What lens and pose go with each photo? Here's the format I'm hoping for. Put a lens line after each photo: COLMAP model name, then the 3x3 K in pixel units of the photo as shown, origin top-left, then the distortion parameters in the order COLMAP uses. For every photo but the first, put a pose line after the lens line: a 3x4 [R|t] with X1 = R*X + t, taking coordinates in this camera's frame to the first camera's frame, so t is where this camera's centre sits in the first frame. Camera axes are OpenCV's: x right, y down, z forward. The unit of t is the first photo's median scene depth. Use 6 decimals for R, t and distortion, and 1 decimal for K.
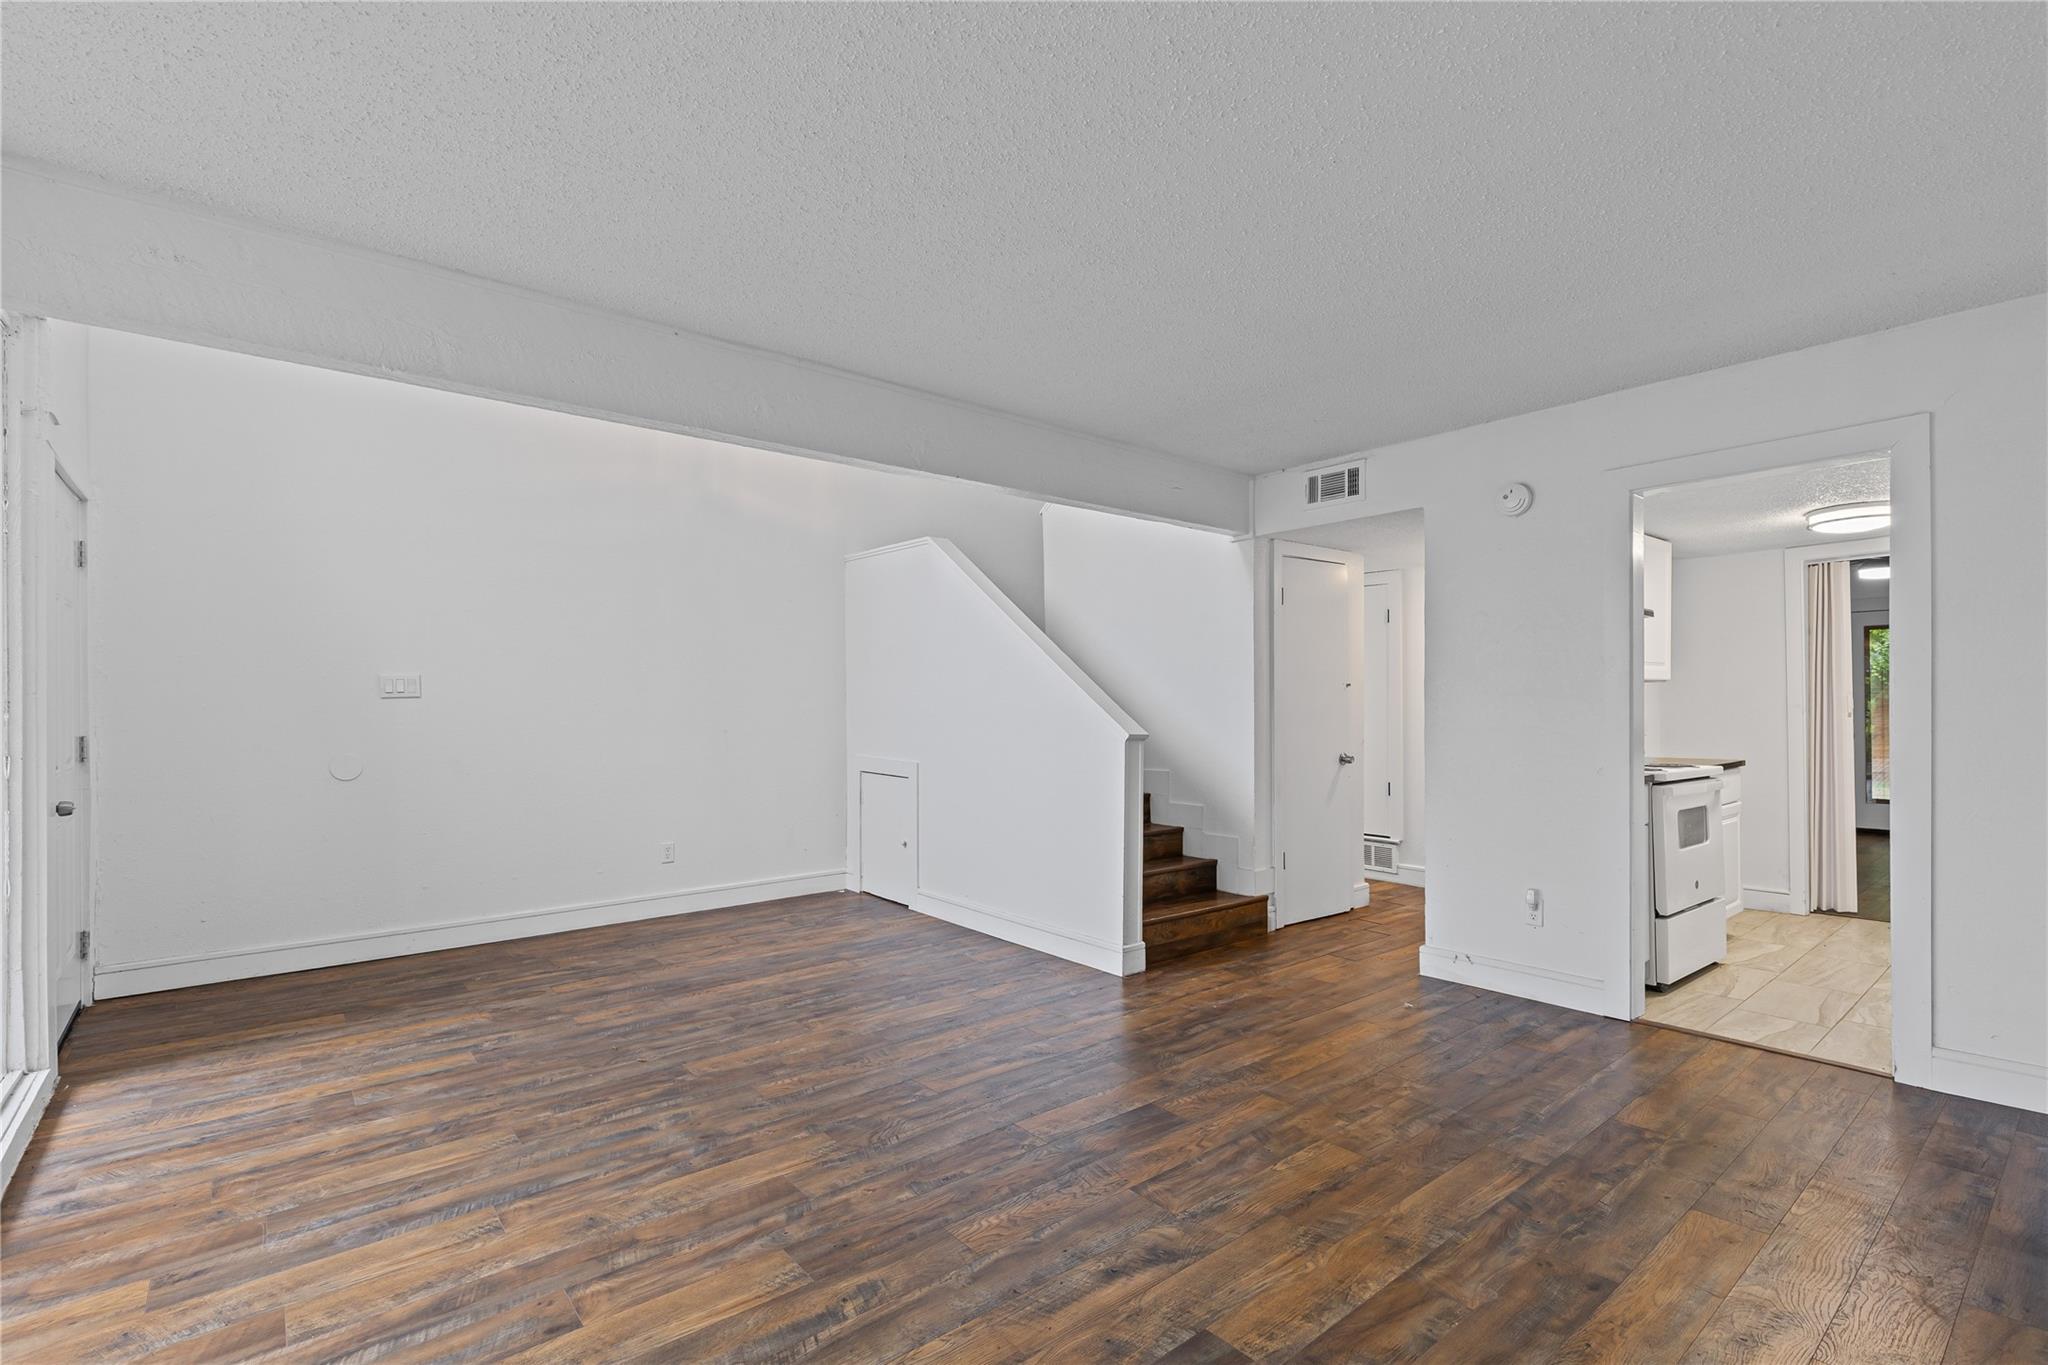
lens RADIAL K [[935.7, 0, 1028.0], [0, 935.7, 694.3], [0, 0, 1]] dist [-0.004293, -0.000266]
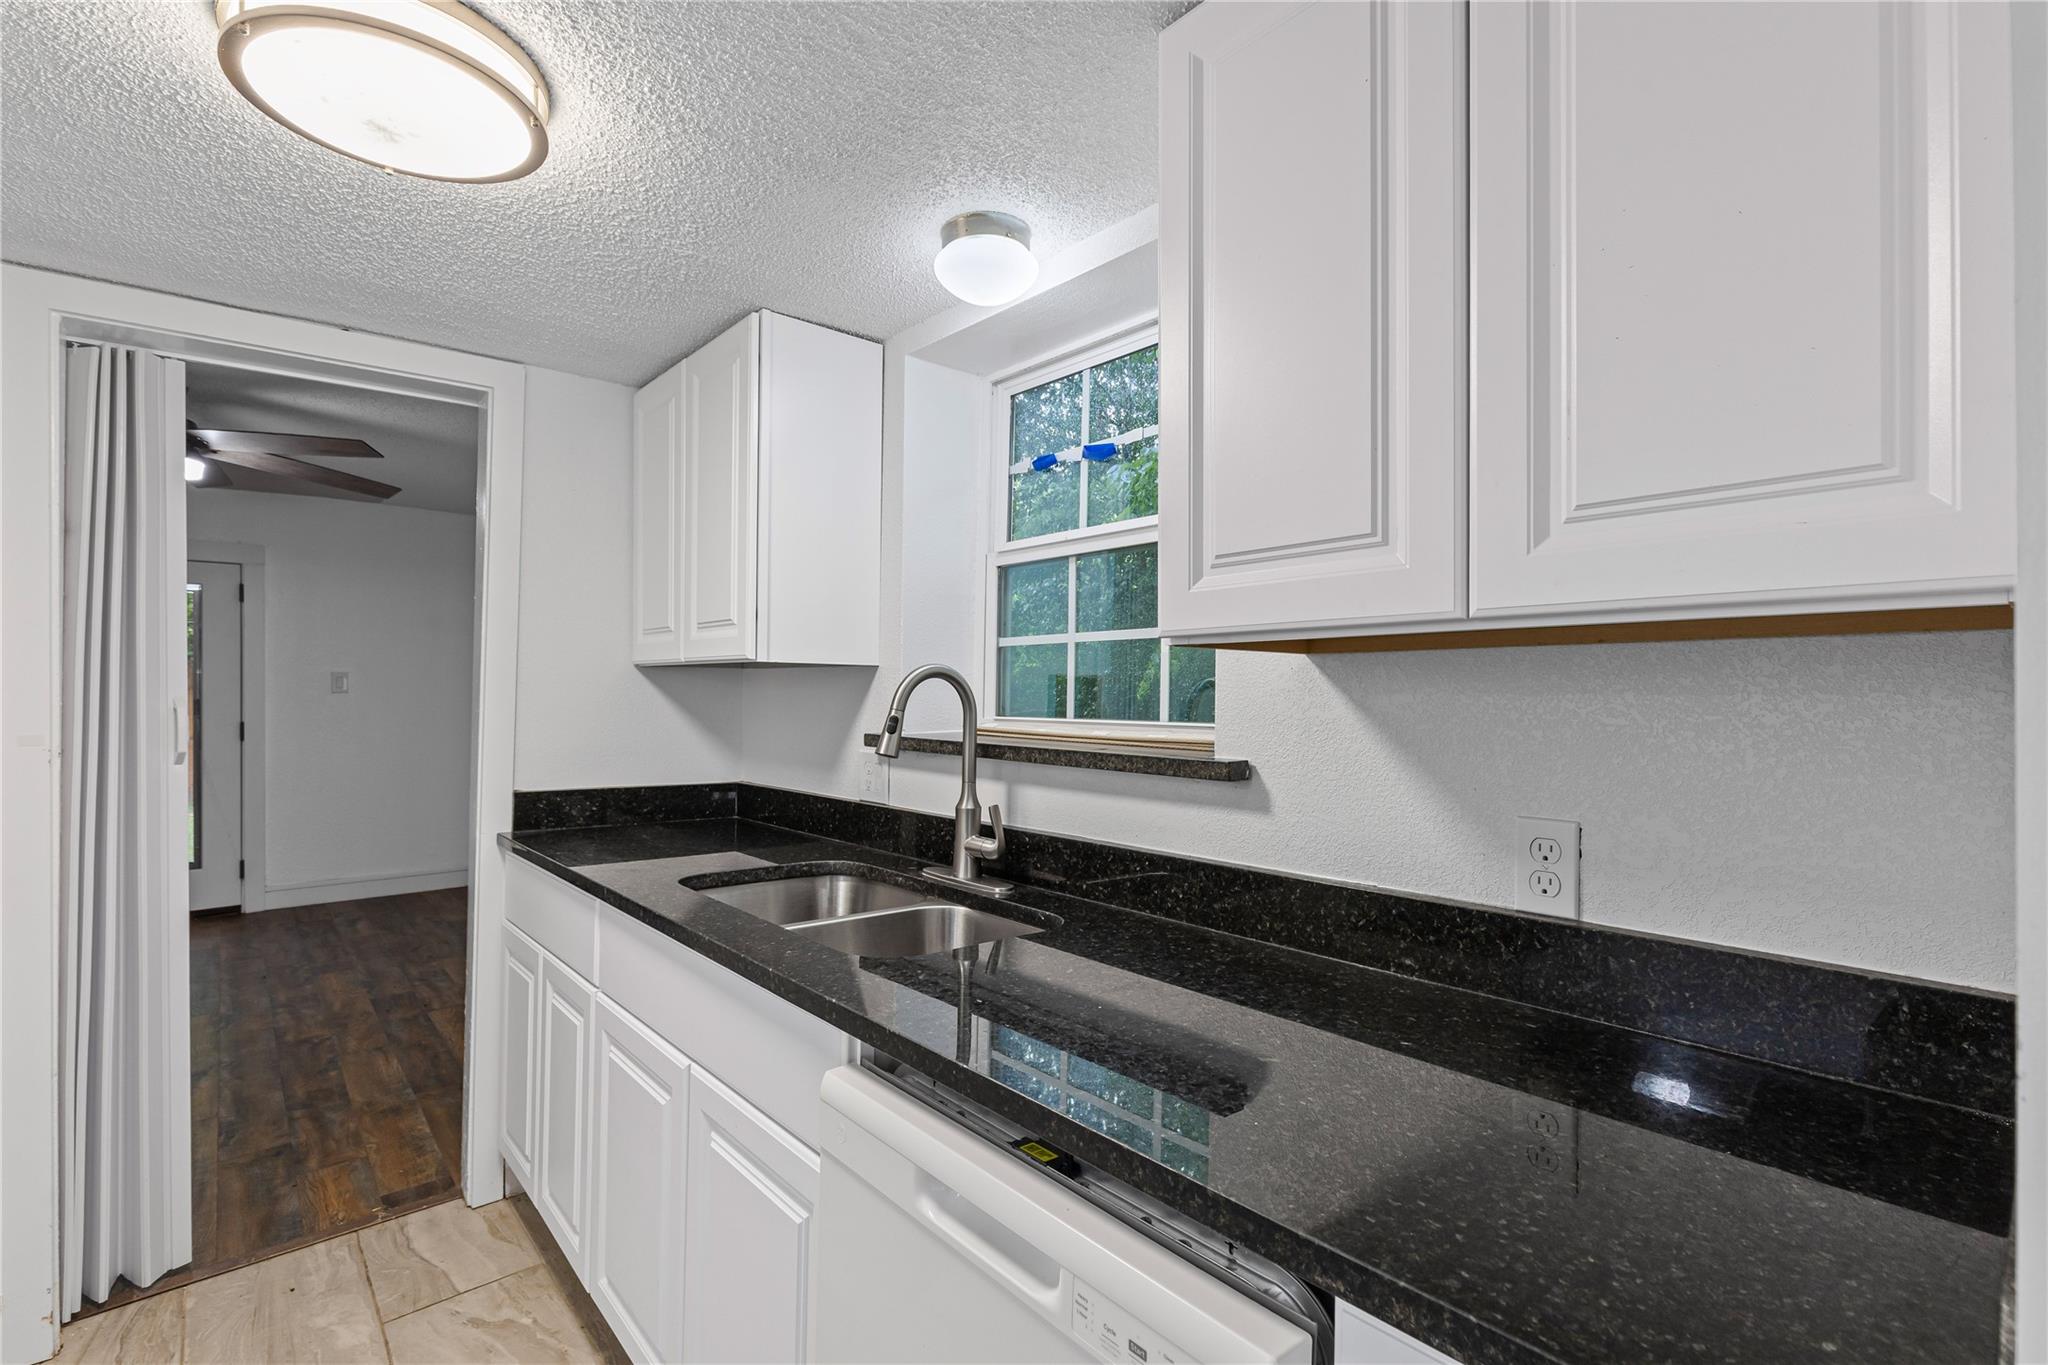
lens RADIAL K [[935.7, 0, 1061.2], [0, 935.7, 700.4], [0, 0, 1]] dist [-0.004293, -0.000266]
pose [[-0.027918, 0.010156, 0.999559, 1.059205], [-0.011948, 0.999874, -0.010493, -0.000793], [-0.999539, -0.012235, -0.027793, 1.413846]]
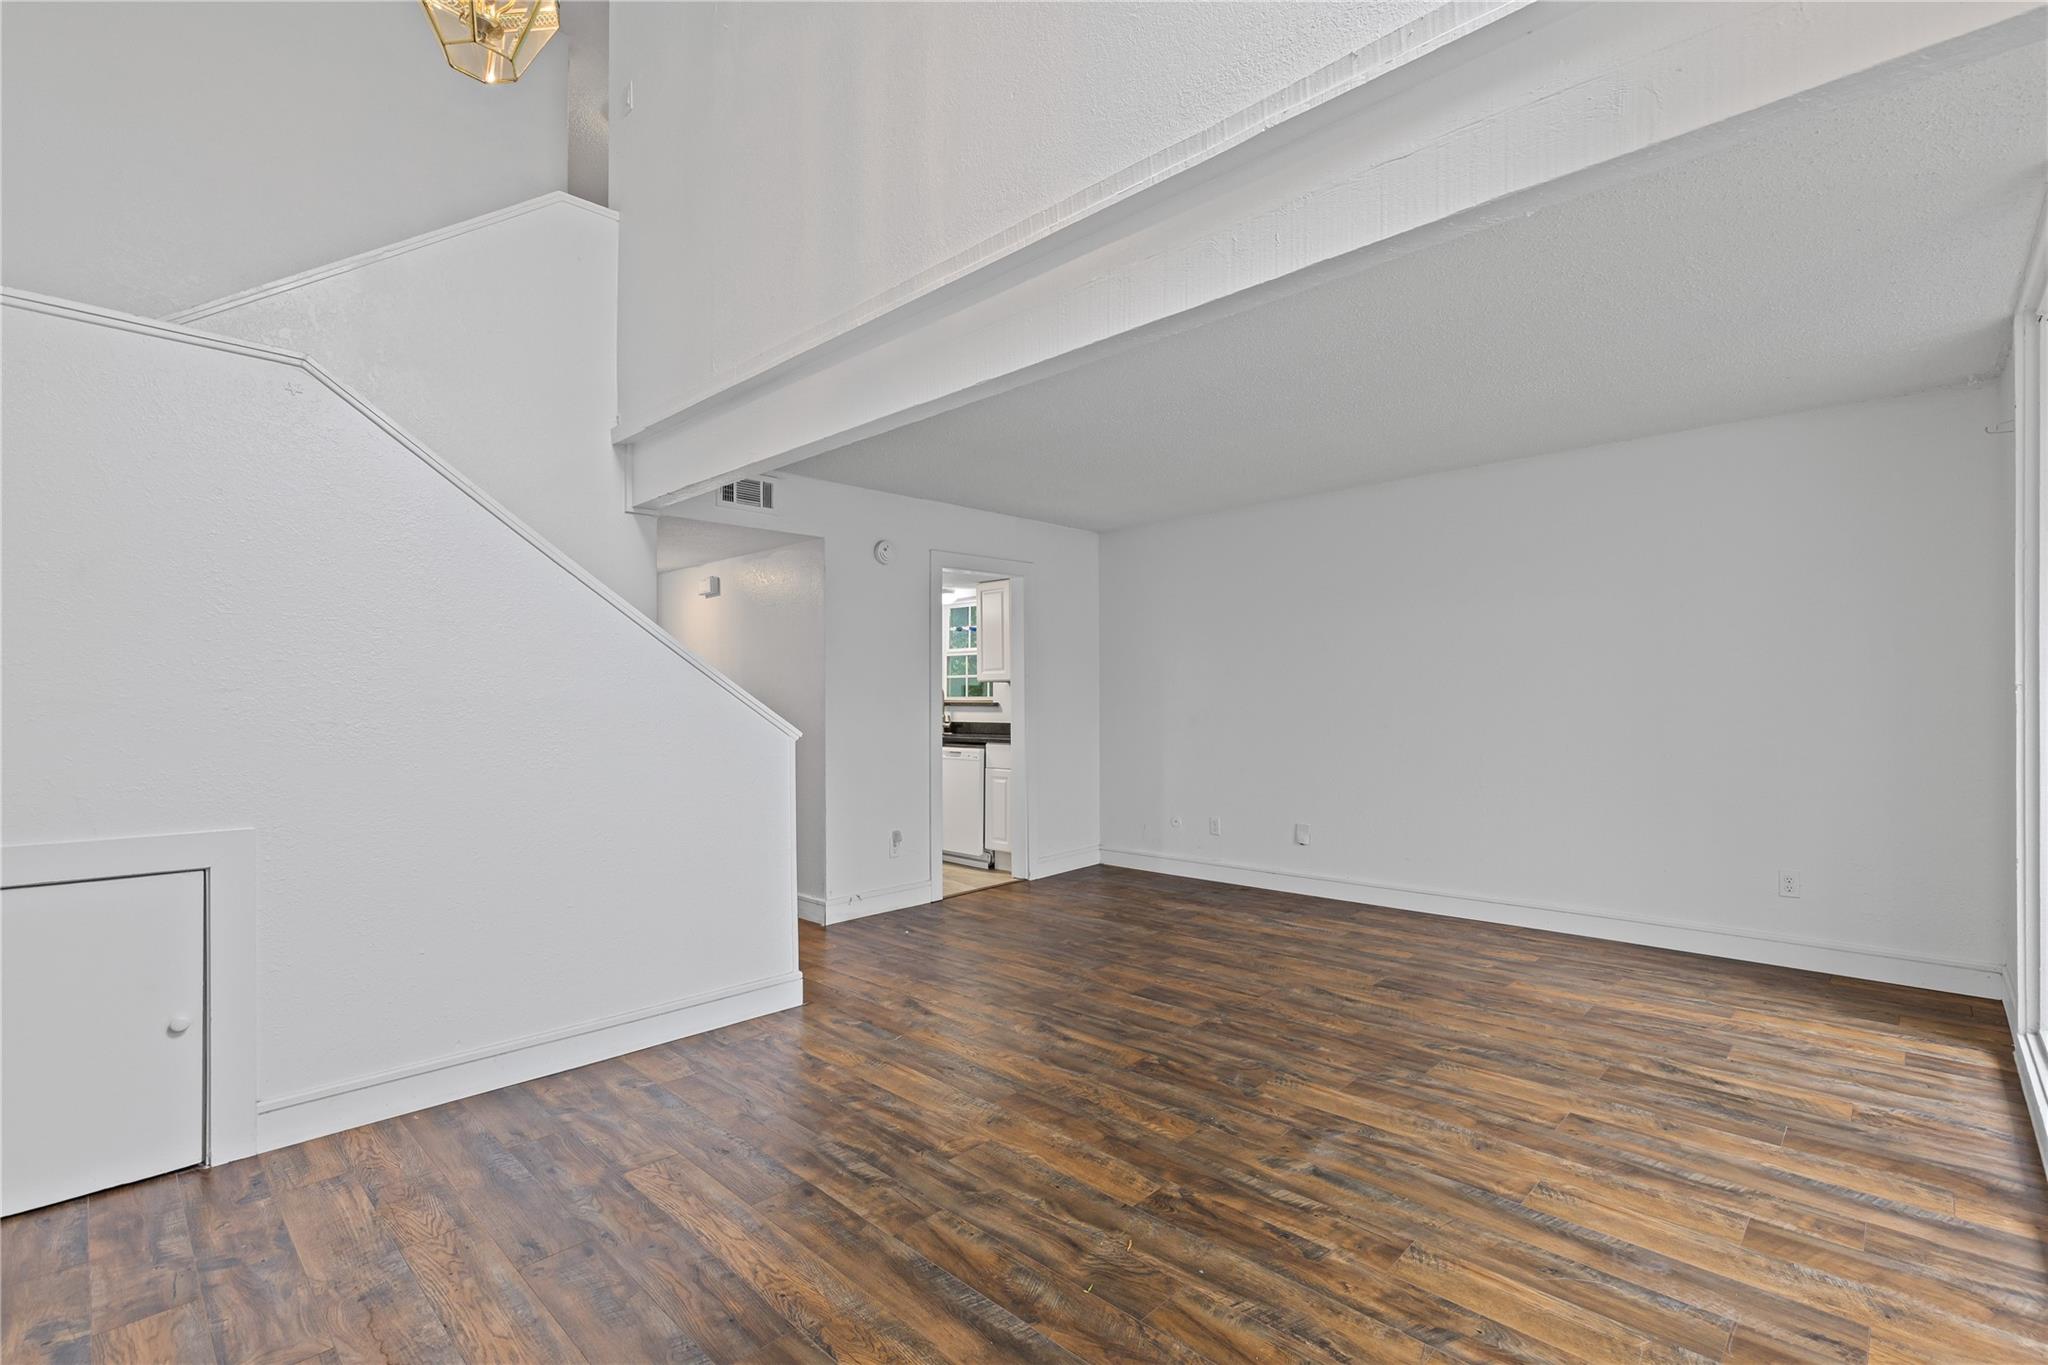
lens RADIAL K [[935.7, 0, 1025.2], [0, 935.7, 689.7], [0, 0, 1]] dist [-0.004293, -0.000266]
pose [[-0.107317, 0.011474, 0.994159, -1.413739], [0.000012, 0.999933, -0.011539, 0.019203], [-0.994225, -0.001226, -0.107310, 1.532356]]
